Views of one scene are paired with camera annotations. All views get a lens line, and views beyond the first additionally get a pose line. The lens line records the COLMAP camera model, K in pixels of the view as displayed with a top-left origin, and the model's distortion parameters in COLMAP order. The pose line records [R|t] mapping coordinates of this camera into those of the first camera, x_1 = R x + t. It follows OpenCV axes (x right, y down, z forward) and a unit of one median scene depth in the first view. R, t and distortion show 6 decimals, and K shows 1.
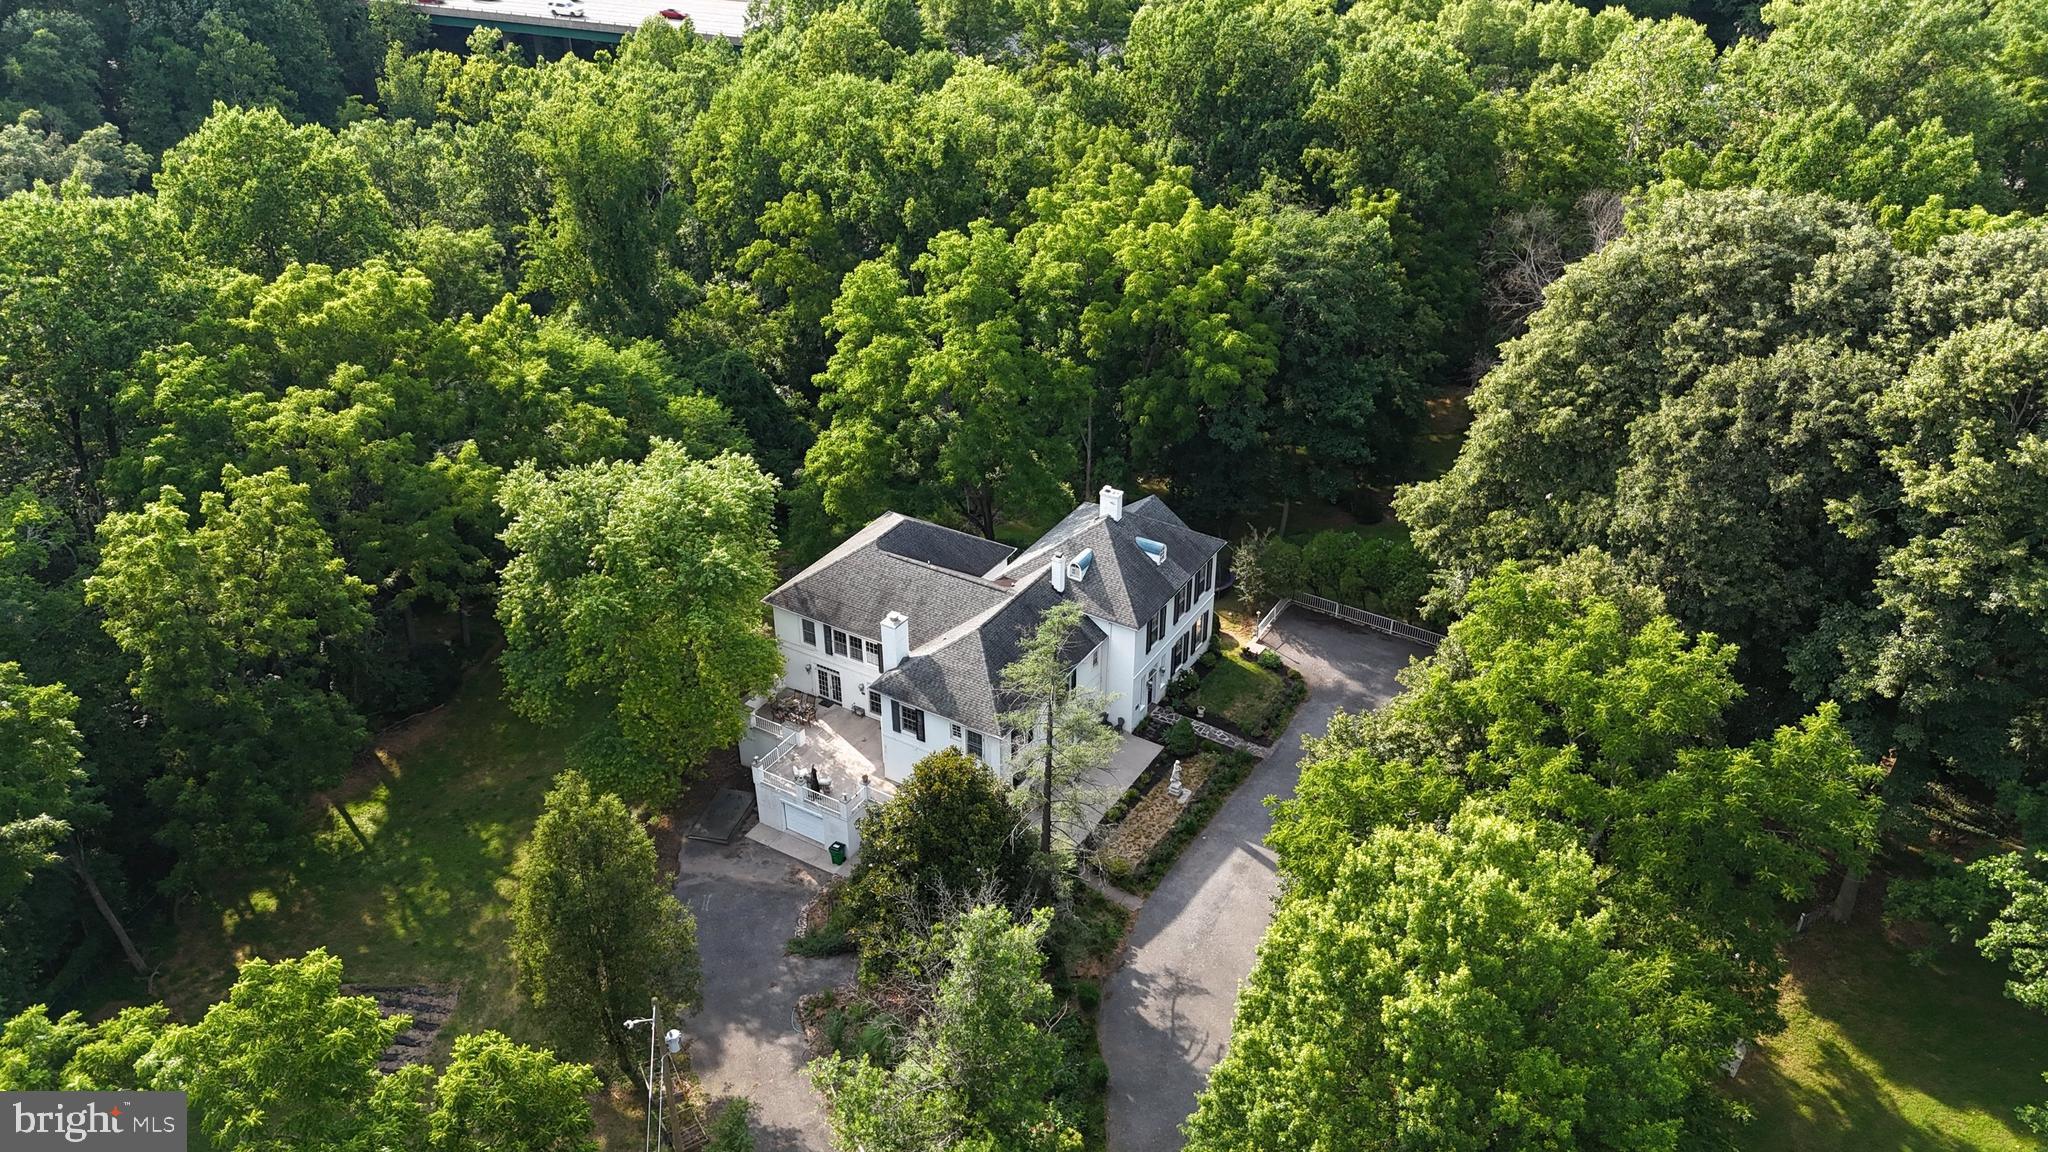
lens RADIAL K [[1505.0, 0, 1022.7], [0, 1505.0, 565.1], [0, 0, 1]] dist [0.023553, -0.013717]
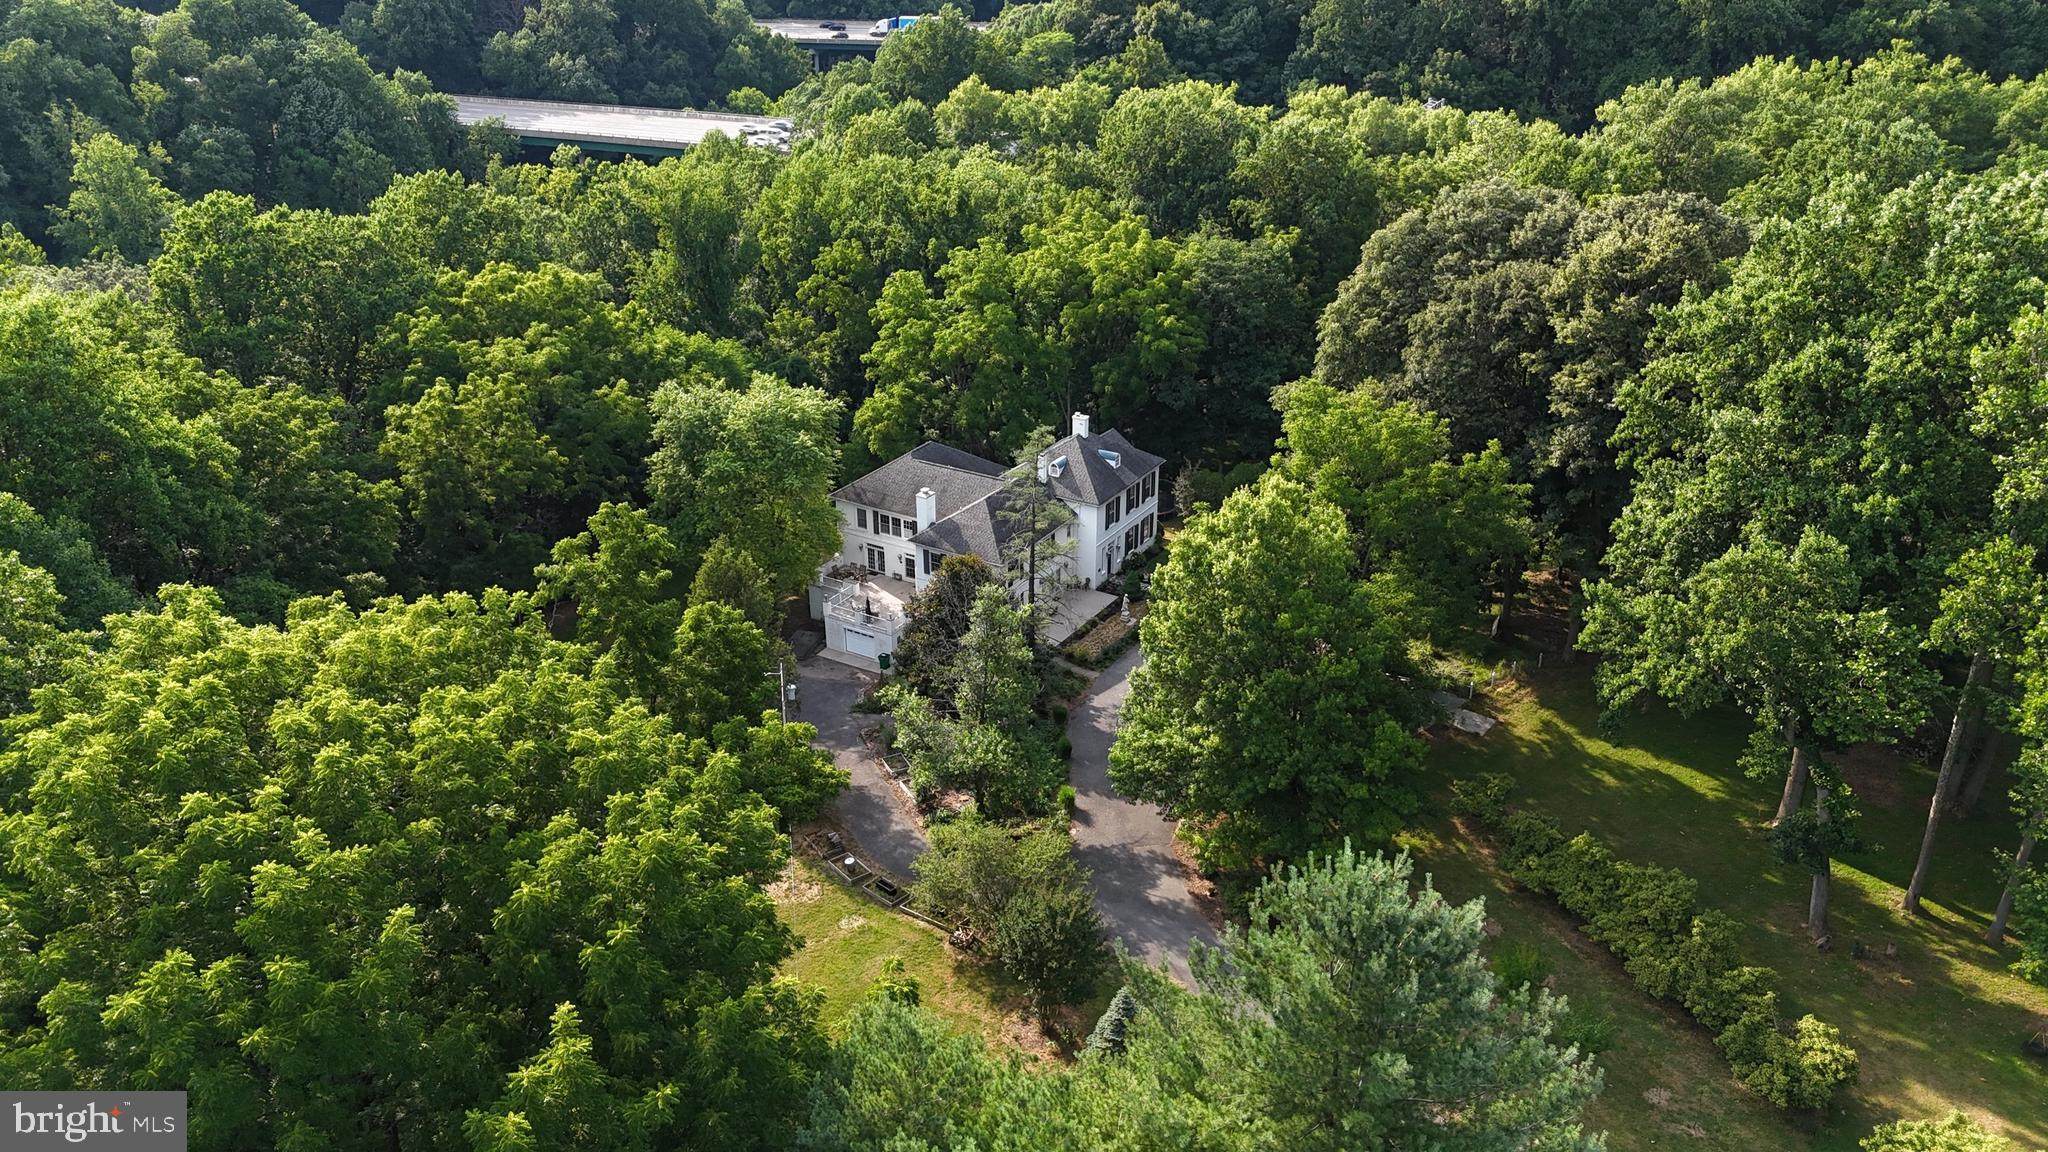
lens RADIAL K [[1505.0, 0, 1031.1], [0, 1505.0, 590.8], [0, 0, 1]] dist [0.023553, -0.013717]
pose [[0.999992, -0.001691, 0.003730, 0.007951], [0.001997, 0.996493, -0.083657, 0.227360], [-0.003576, 0.083664, 0.996488, -0.372562]]
